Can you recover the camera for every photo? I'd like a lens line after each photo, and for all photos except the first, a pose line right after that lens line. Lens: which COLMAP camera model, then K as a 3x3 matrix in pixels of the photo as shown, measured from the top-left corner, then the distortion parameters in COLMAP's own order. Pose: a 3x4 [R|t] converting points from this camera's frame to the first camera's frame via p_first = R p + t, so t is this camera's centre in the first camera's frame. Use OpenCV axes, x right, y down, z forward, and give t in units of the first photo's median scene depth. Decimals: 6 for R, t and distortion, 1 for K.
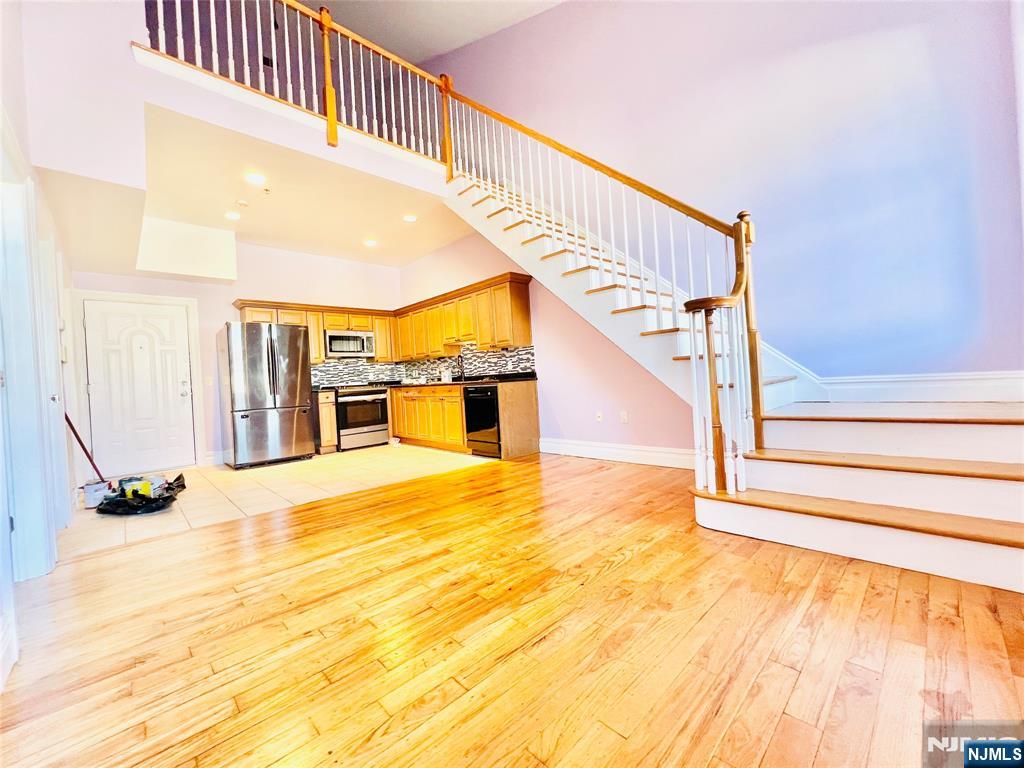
lens RADIAL K [[409.3, 0, 515.6], [0, 409.3, 380.9], [0, 0, 1]] dist [-0.001613, 0.000198]
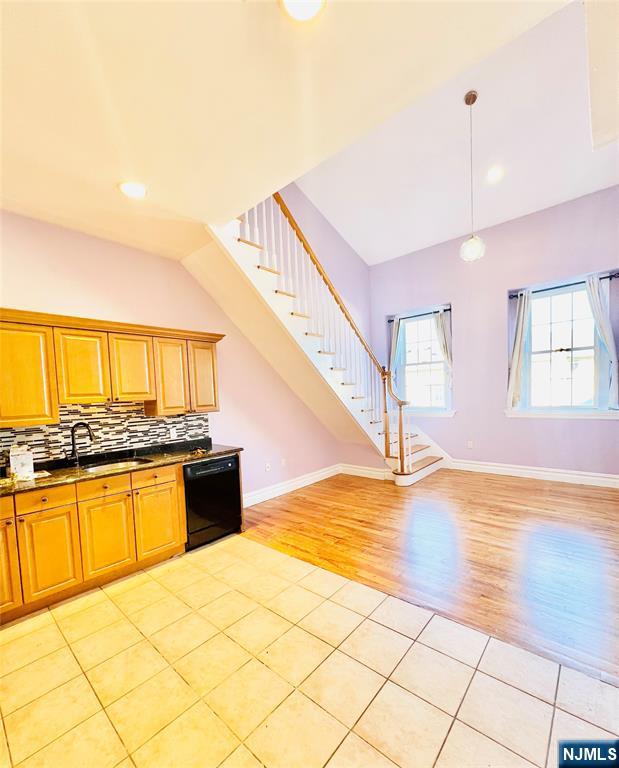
lens RADIAL K [[332.1, 0, 312.8], [0, 332.1, 413.3], [0, 0, 1]] dist [0.021280, 0.000239]
pose [[-0.079314, 0.002357, 0.996847, -0.650534], [0.051551, 0.998669, 0.001740, -0.059626], [-0.995516, 0.051527, -0.079330, 0.695749]]
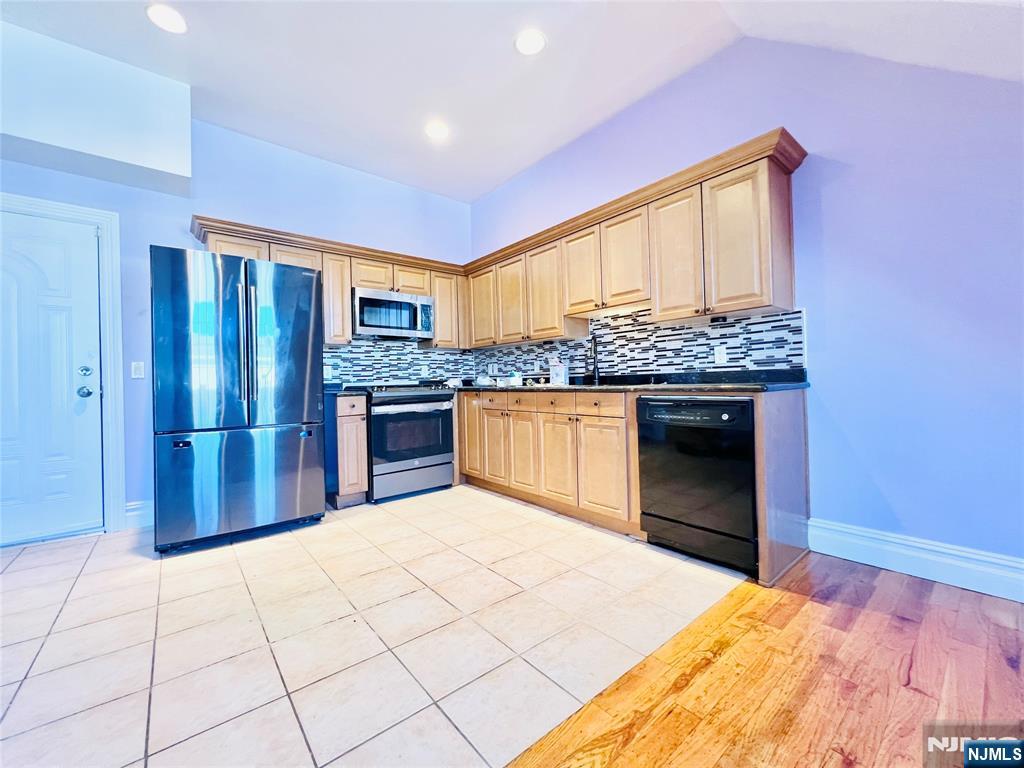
lens RADIAL K [[409.3, 0, 510.9], [0, 409.3, 378.9], [0, 0, 1]] dist [-0.001613, 0.000198]
pose [[0.996730, 0.031176, -0.074553, -0.202511], [-0.032137, 0.999415, -0.011724, 0.003433], [0.074144, 0.014082, 0.997148, 0.453610]]
